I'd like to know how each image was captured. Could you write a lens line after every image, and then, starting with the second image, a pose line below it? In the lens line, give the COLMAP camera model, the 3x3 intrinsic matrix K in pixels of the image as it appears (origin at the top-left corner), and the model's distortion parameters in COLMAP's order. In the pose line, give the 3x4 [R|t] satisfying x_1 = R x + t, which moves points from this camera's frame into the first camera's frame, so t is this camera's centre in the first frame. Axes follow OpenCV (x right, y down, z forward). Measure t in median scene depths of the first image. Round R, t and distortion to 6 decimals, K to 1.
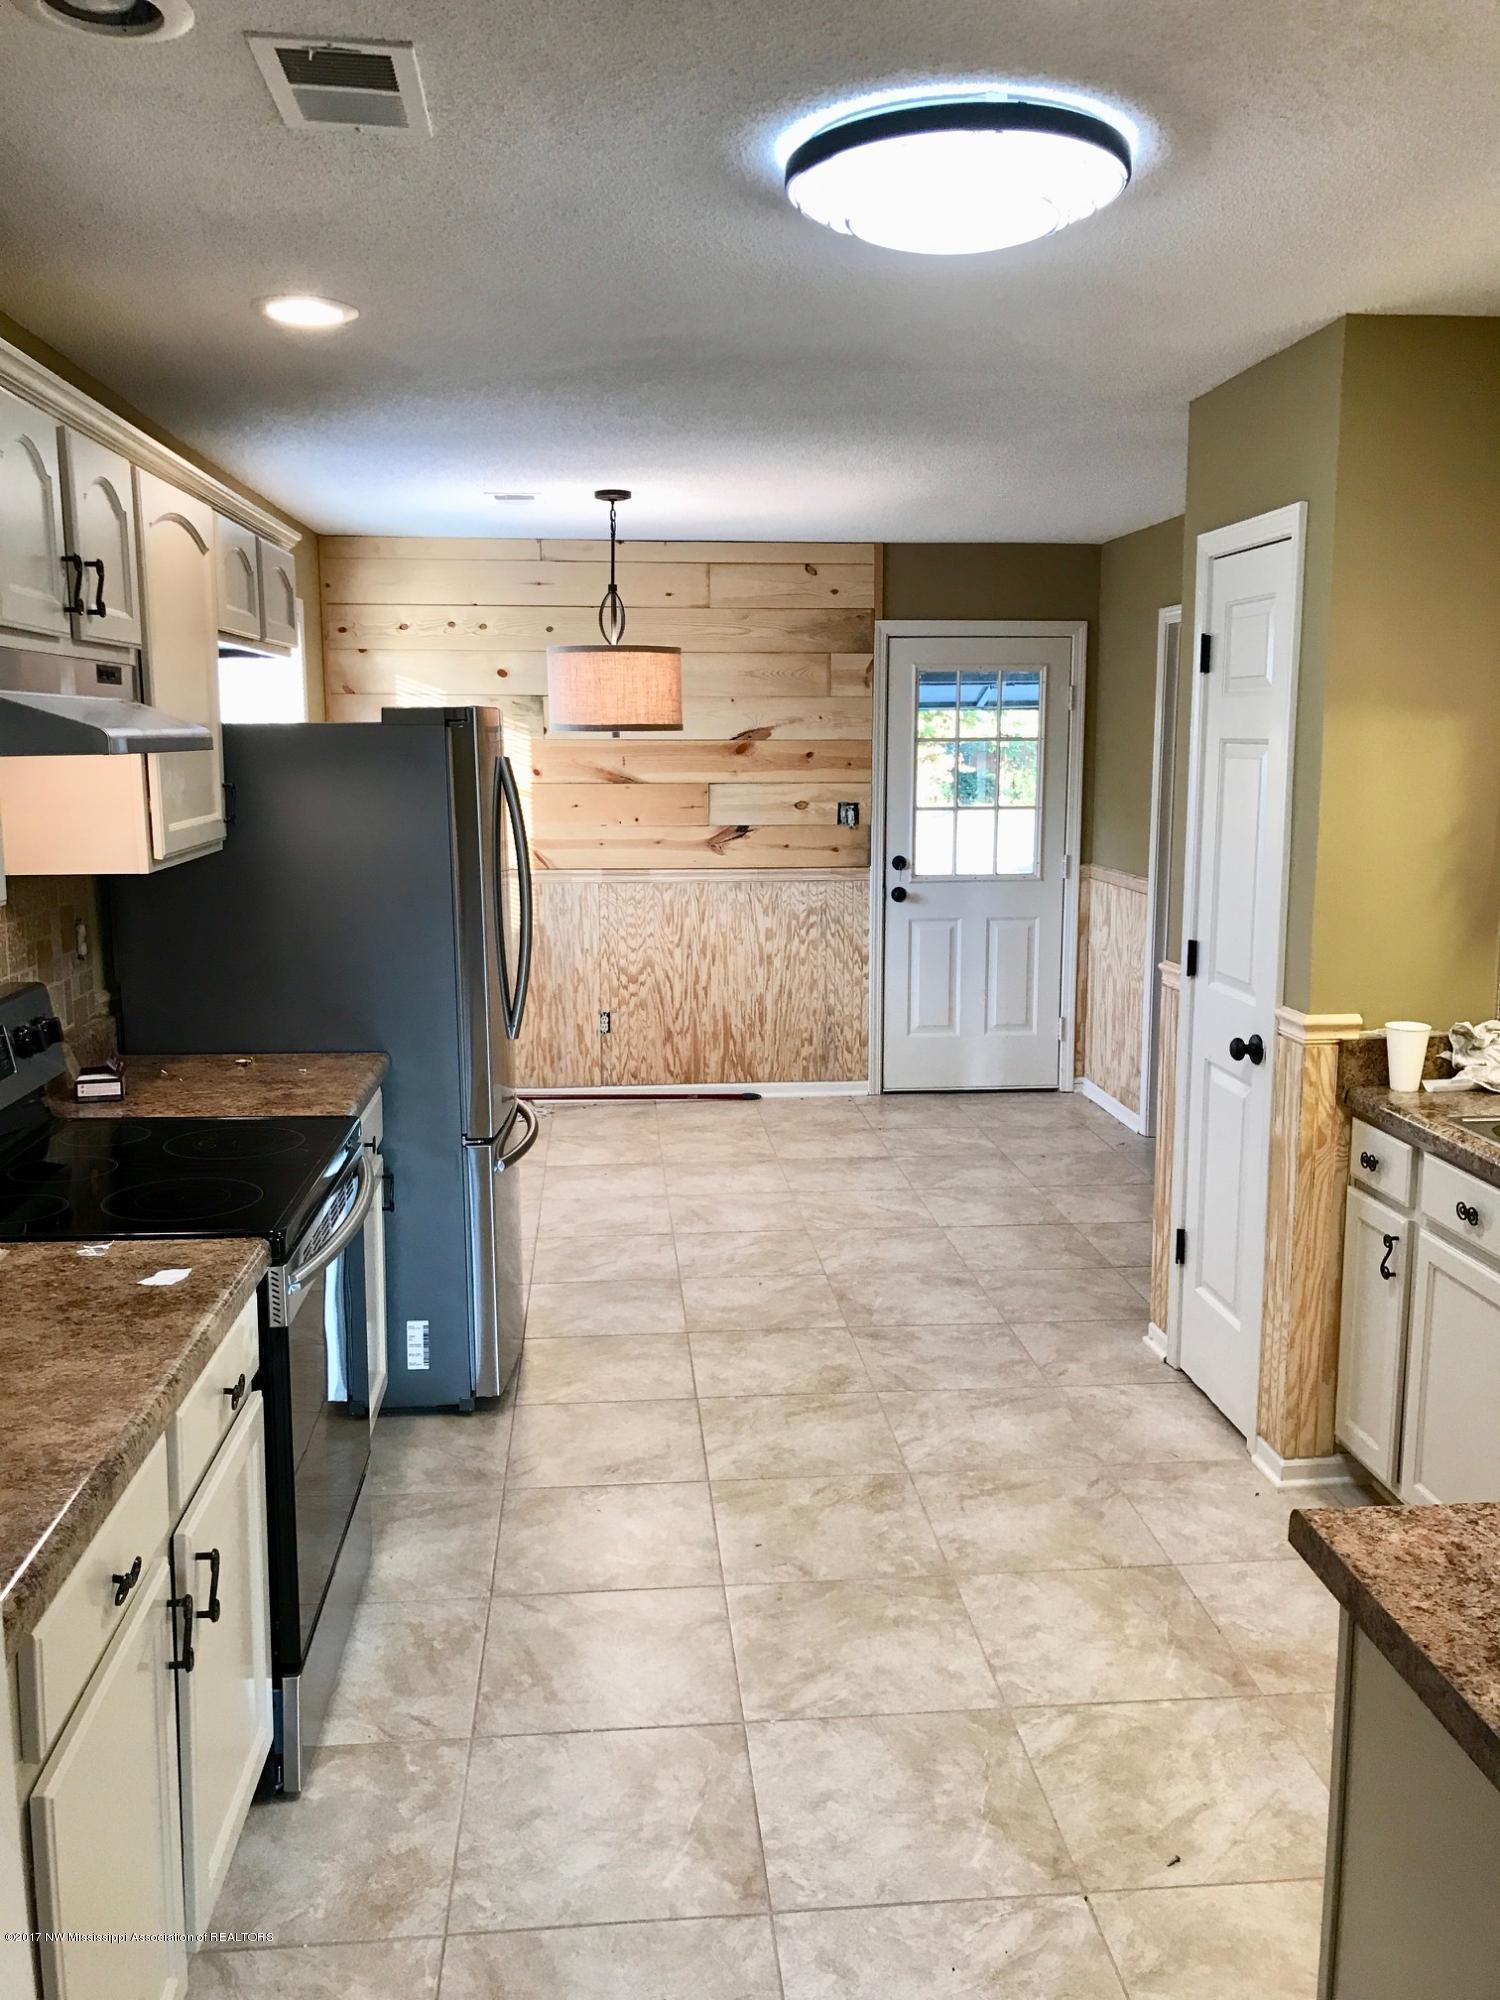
lens RADIAL K [[1647.1, 0, 751.8], [0, 1647.1, 997.4], [0, 0, 1]] dist [0.022104, -0.052961]
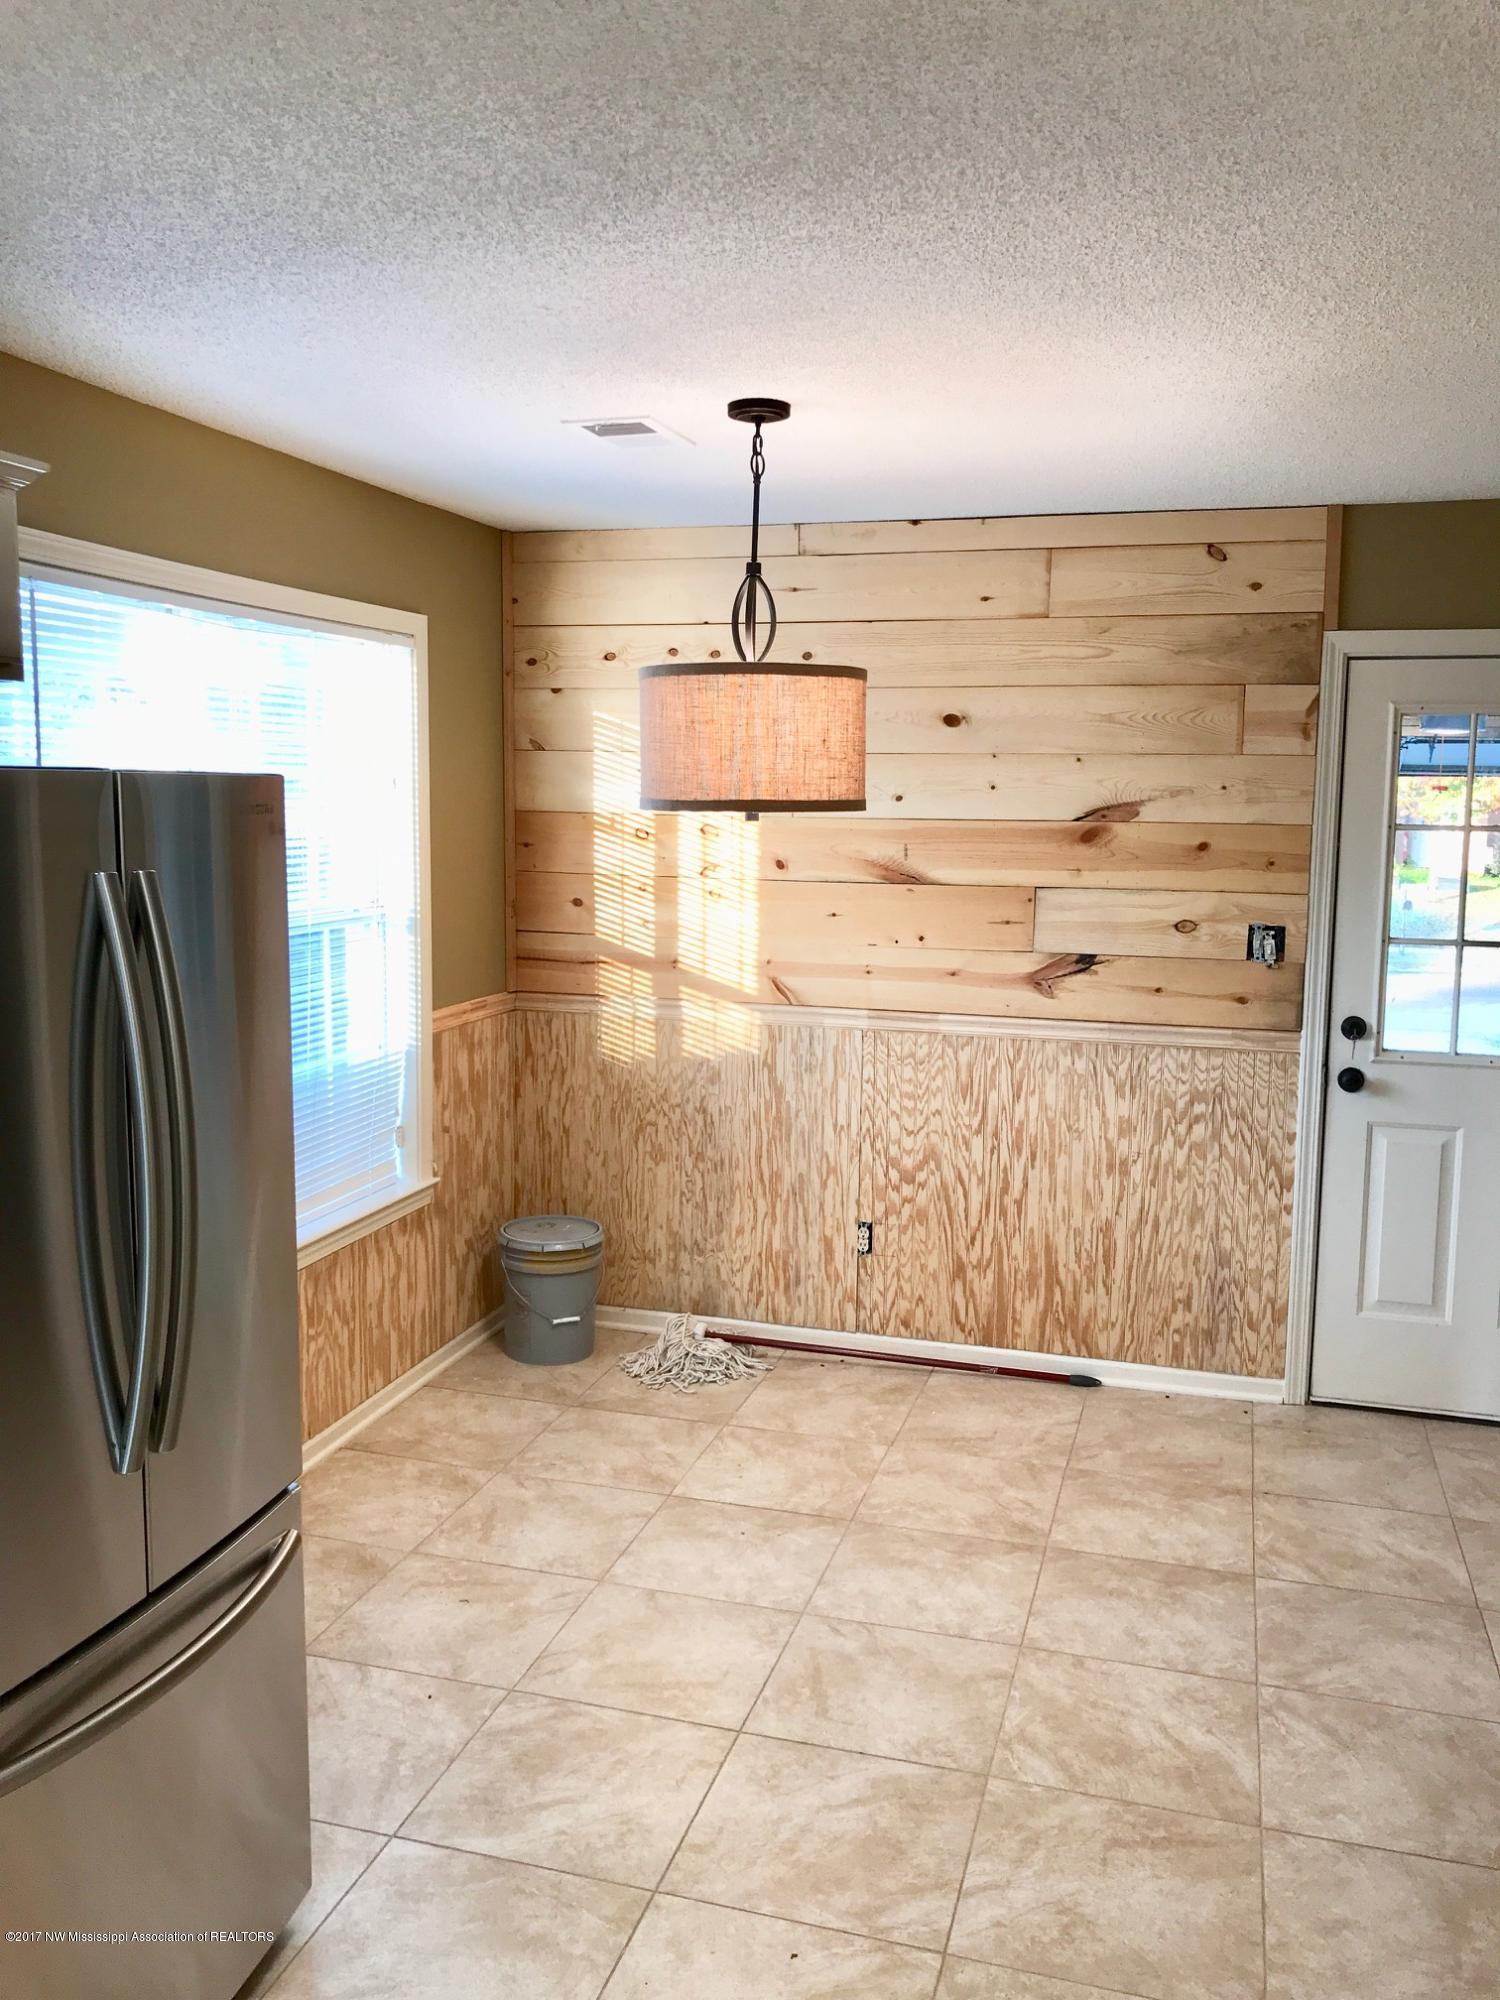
lens RADIAL K [[1647.1, 0, 727.4], [0, 1647.1, 947.6], [0, 0, 1]] dist [0.022104, -0.052961]
pose [[0.924116, 0.050347, -0.378780, 0.106361], [-0.074402, 0.996017, -0.049131, -0.064984], [0.374798, 0.073585, 0.924182, 0.357933]]
